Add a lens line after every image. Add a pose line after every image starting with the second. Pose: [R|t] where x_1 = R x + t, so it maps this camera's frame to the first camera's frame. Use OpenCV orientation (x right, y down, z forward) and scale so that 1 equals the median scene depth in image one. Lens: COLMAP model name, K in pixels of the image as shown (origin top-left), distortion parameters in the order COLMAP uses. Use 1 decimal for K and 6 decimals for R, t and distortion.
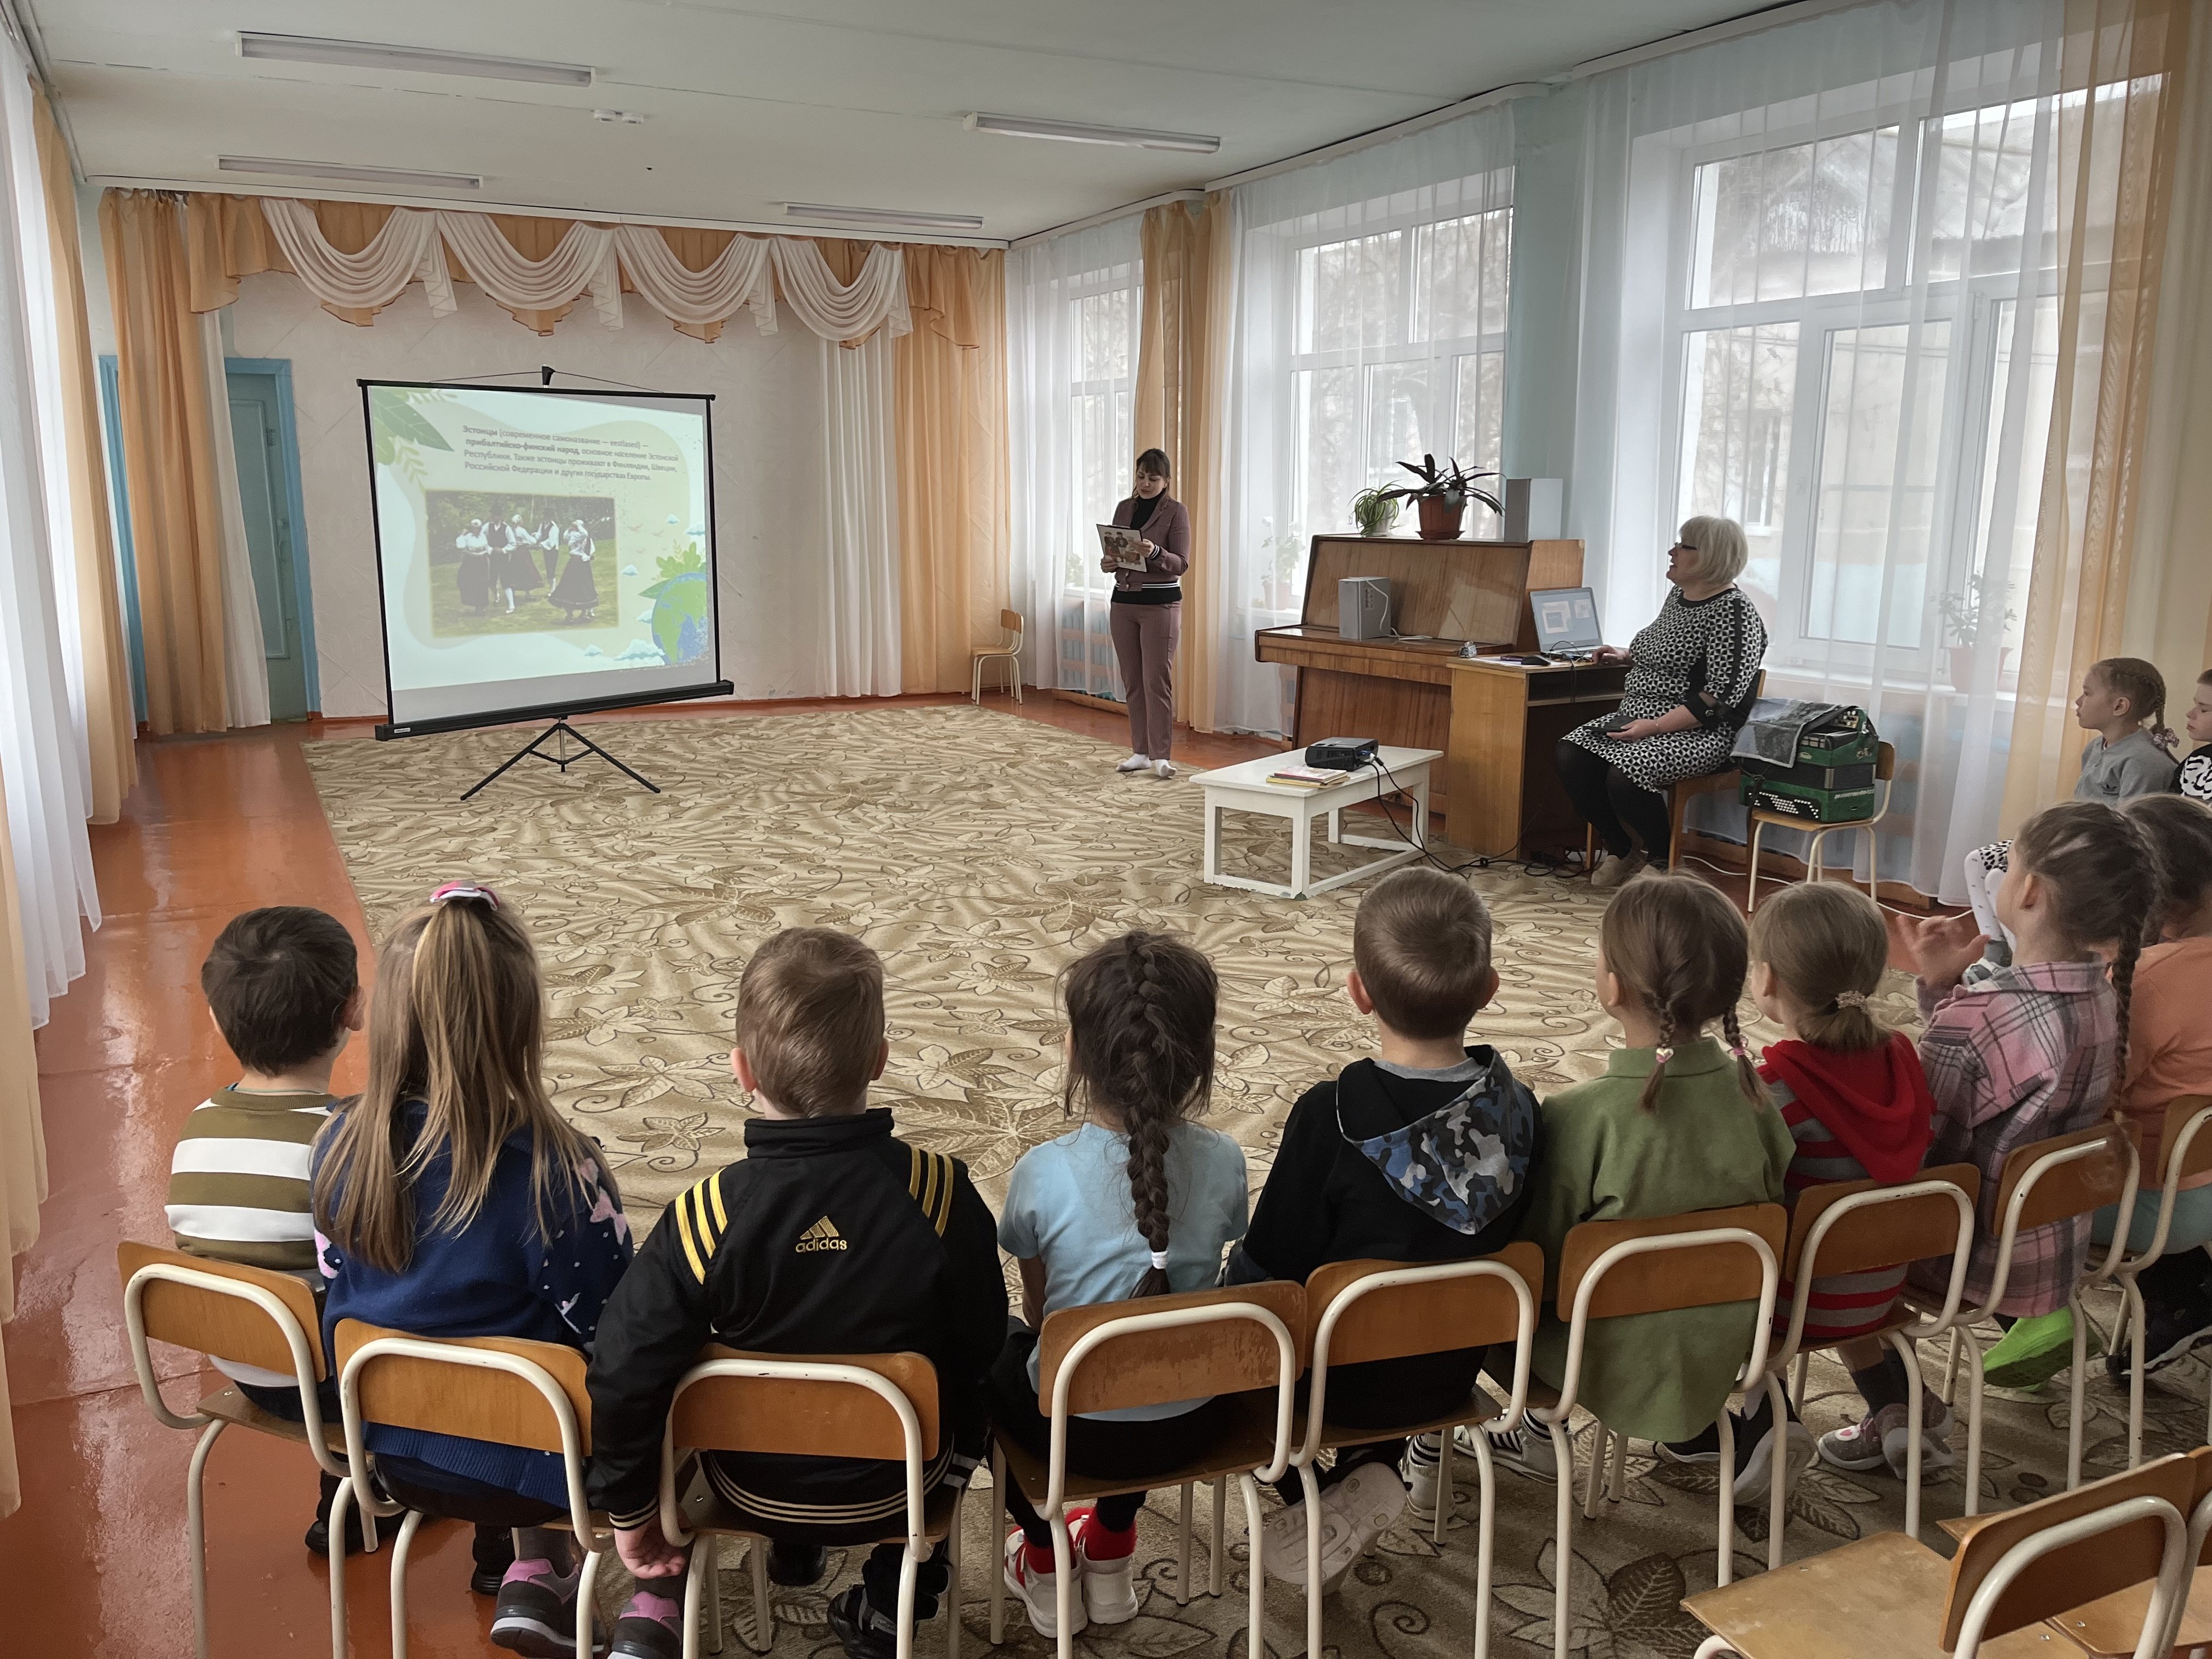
lens RADIAL K [[1668.0, 0, 1092.6], [0, 1668.0, 806.1], [0, 0, 1]] dist [0.066910, -0.090200]
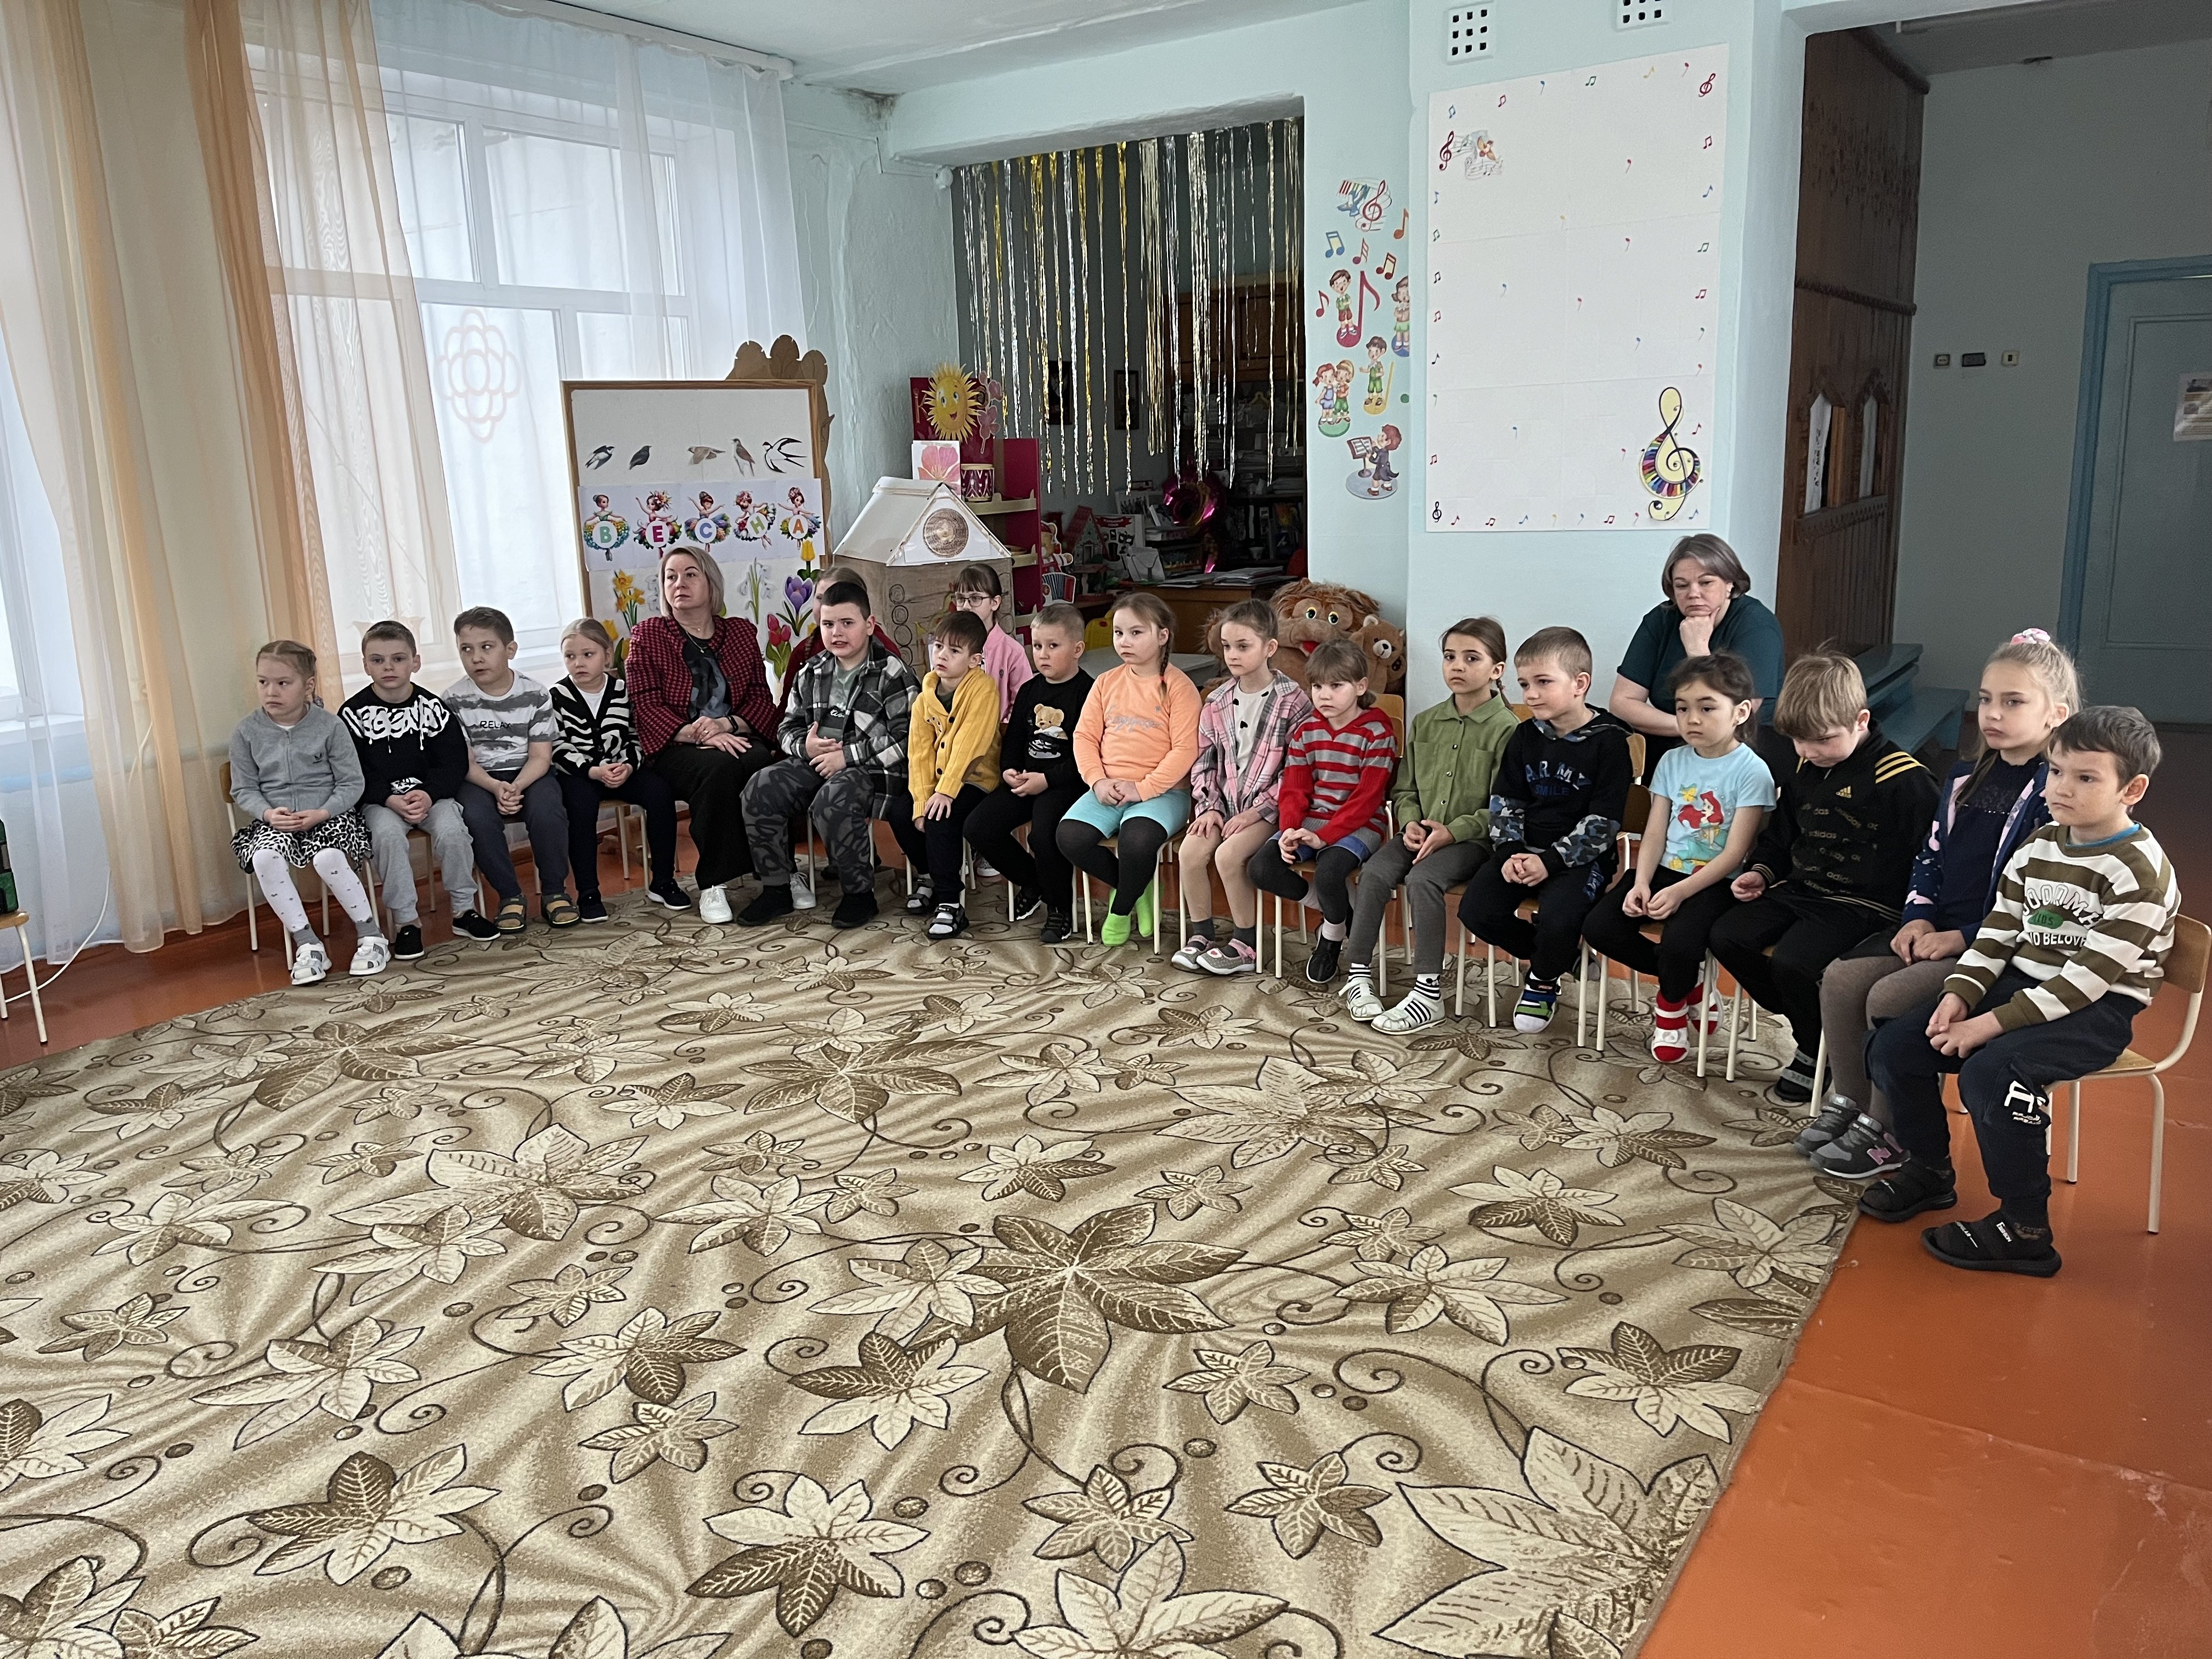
lens RADIAL K [[1668.0, 0, 1089.4], [0, 1668.0, 792.9], [0, 0, 1]] dist [0.066910, -0.090200]
pose [[-0.472497, -0.172012, 0.864383, -0.370006], [0.197283, 0.935239, 0.293953, -0.133367], [-0.858968, 0.309420, -0.407963, 0.650053]]
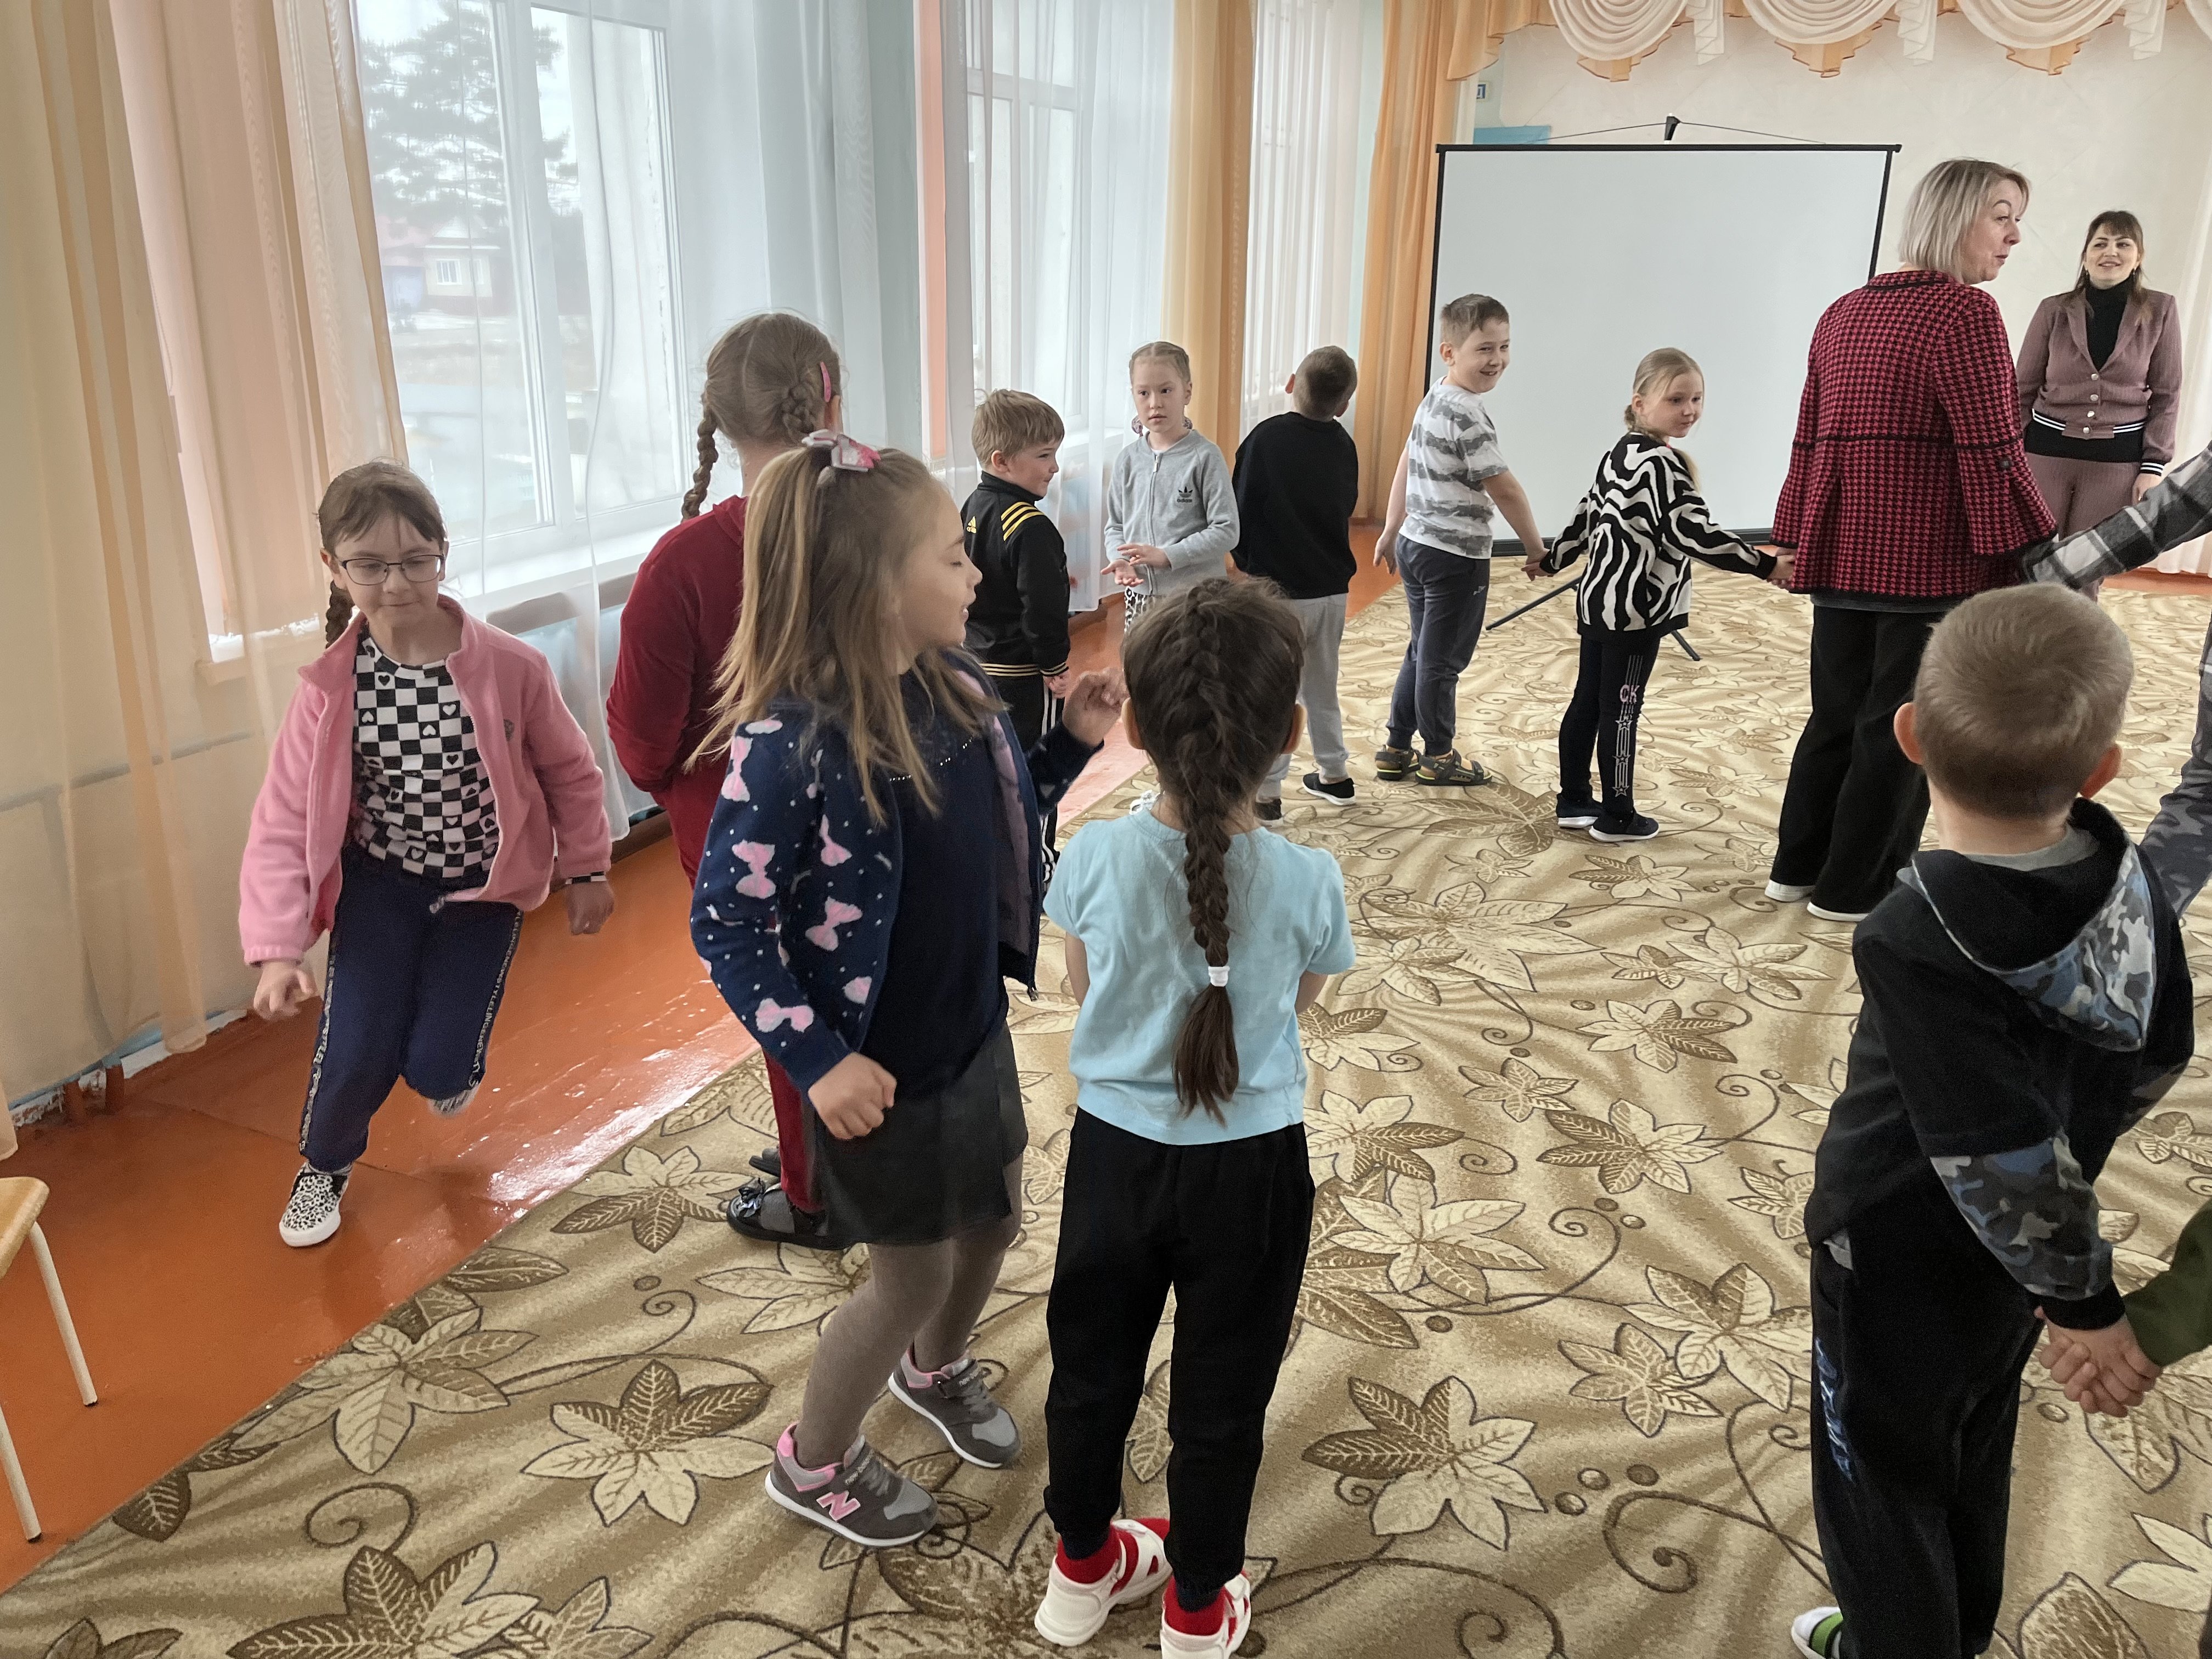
lens RADIAL K [[1668.0, 0, 1098.5], [0, 1668.0, 822.2], [0, 0, 1]] dist [0.066910, -0.090200]
pose [[0.637232, 0.254156, -0.727557, 0.184587], [-0.155409, 0.967040, 0.201699, -0.055428], [0.754840, -0.015460, 0.655727, 0.261636]]
